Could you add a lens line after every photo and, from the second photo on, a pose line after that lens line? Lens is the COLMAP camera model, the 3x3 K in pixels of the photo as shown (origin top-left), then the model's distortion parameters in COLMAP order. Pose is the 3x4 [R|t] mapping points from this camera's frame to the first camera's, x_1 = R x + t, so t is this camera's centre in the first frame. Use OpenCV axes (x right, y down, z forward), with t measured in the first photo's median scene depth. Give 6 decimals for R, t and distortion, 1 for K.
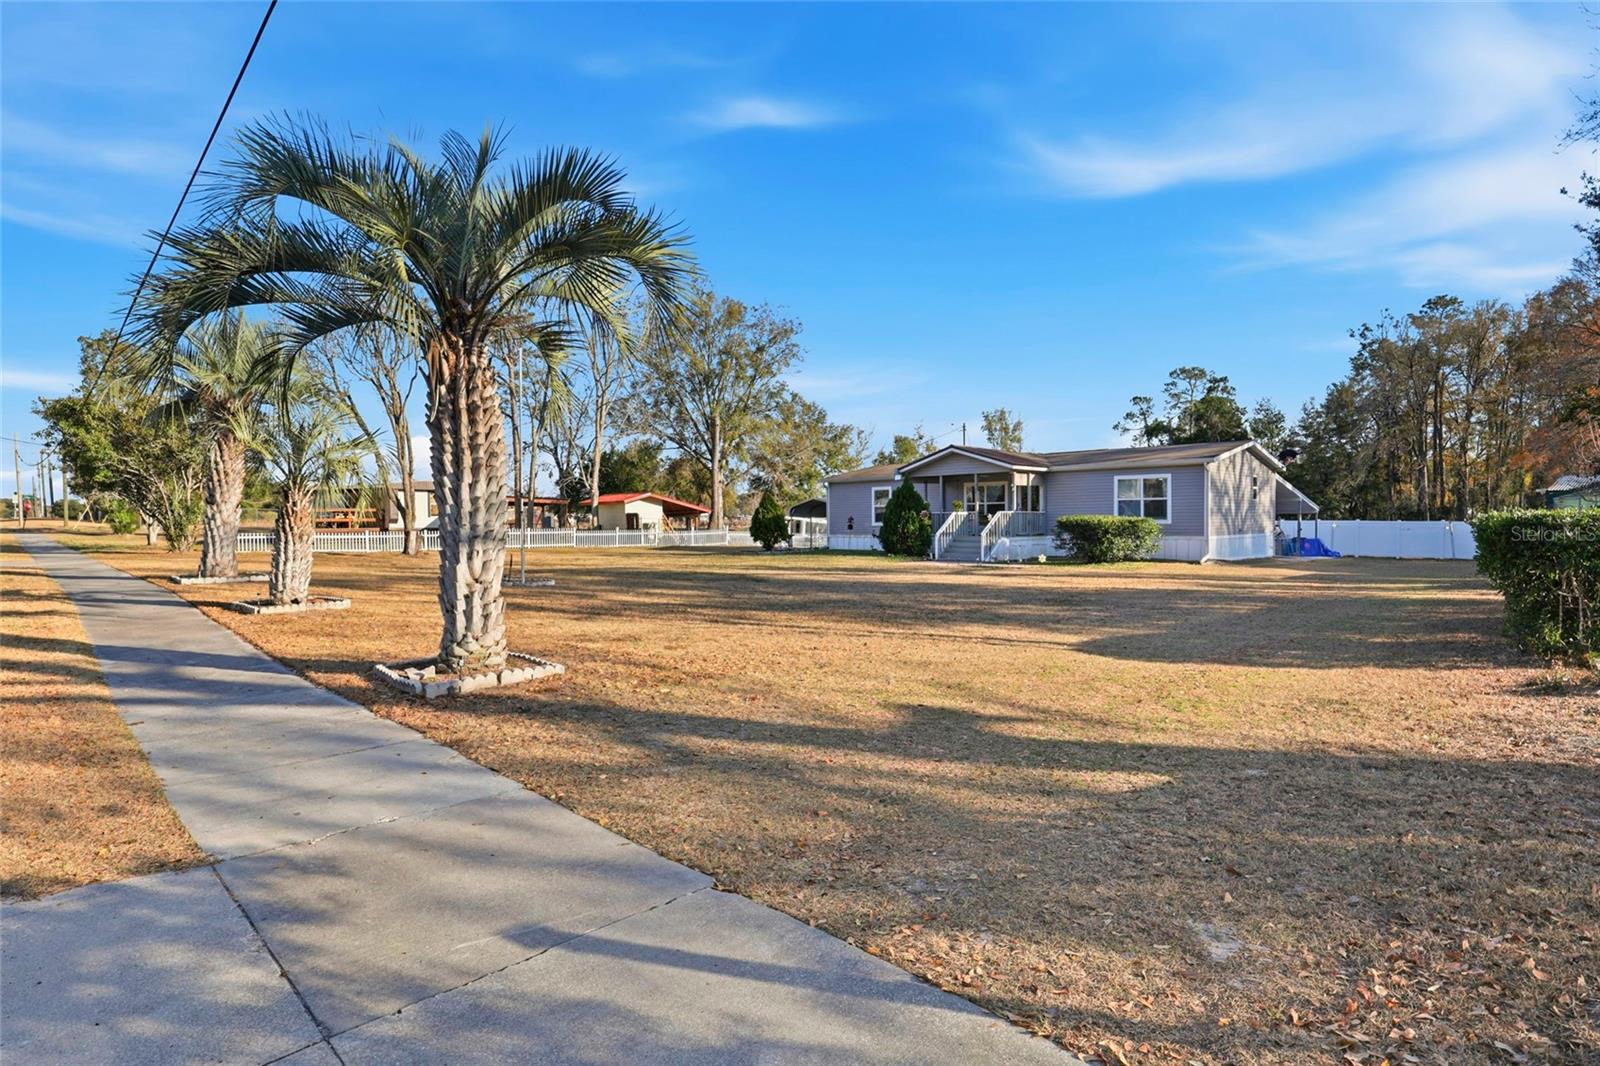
lens RADIAL K [[865.1, 0, 803.7], [0, 865.1, 537.6], [0, 0, 1]] dist [-0.005455, -0.000477]
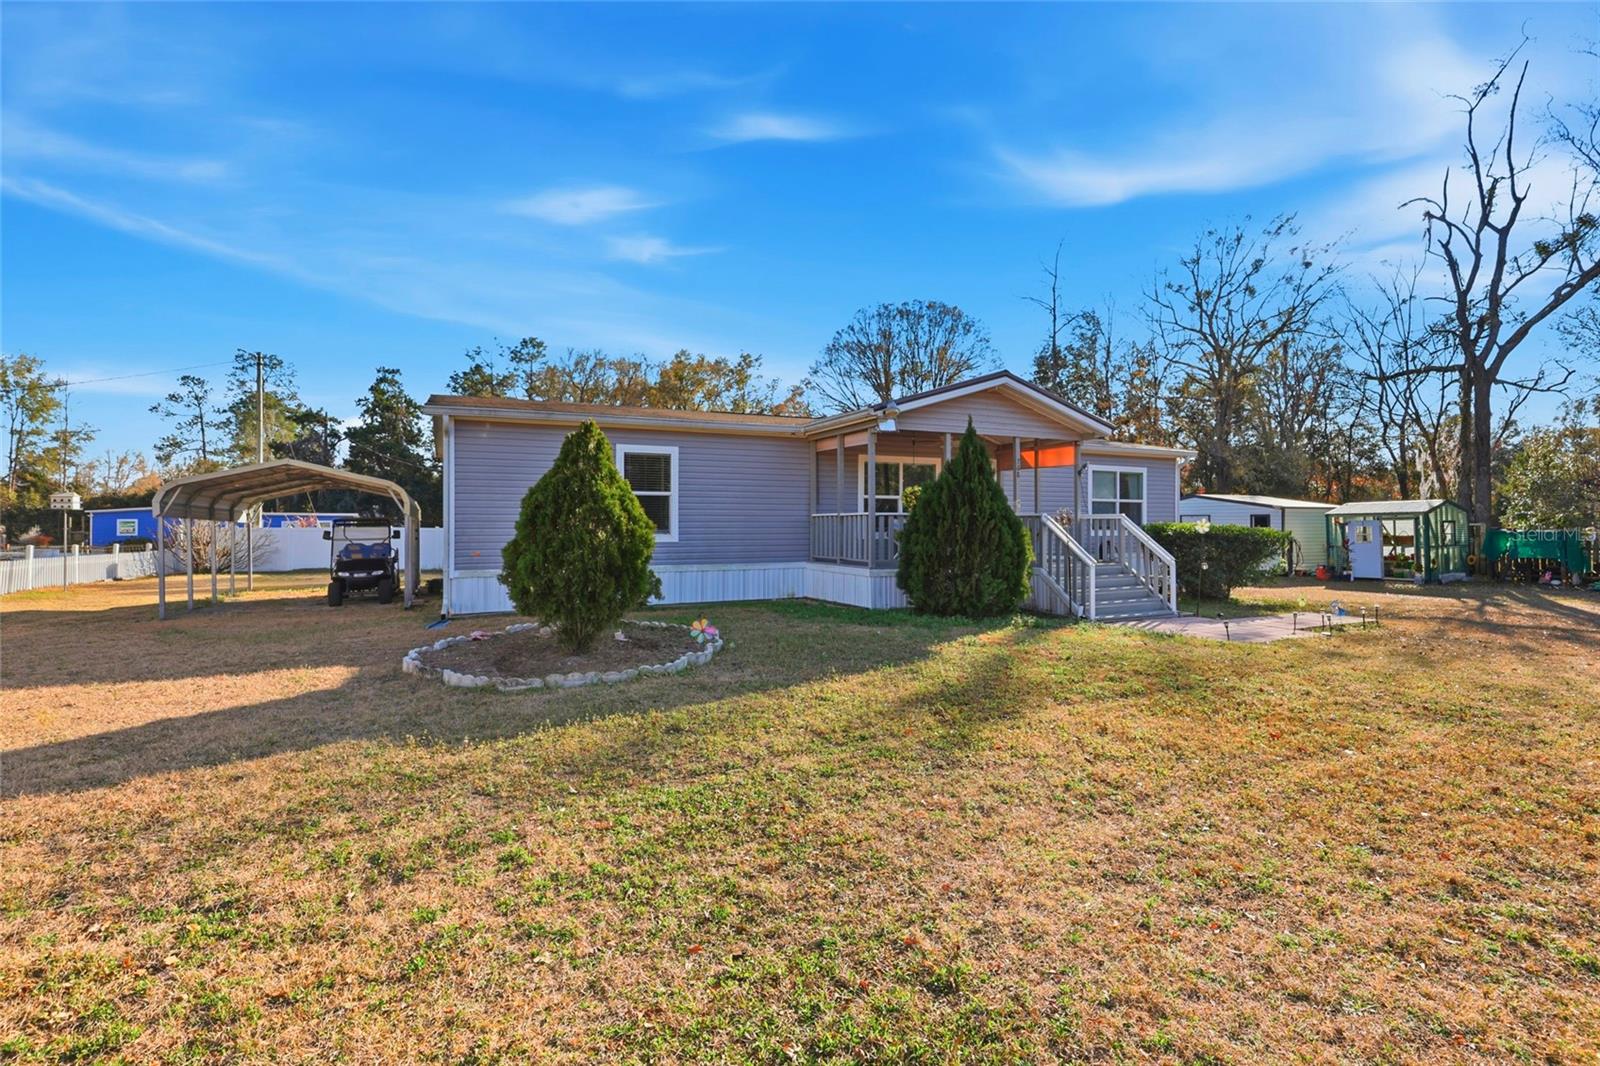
lens RADIAL K [[746.1, 0, 795.7], [0, 746.1, 533.6], [0, 0, 1]] dist [-0.019174, -0.000607]
pose [[0.369931, -0.002608, 0.929056, -0.243891], [0.012732, 0.999916, -0.002263, -0.018761], [-0.928972, 0.012665, 0.369933, 0.949569]]
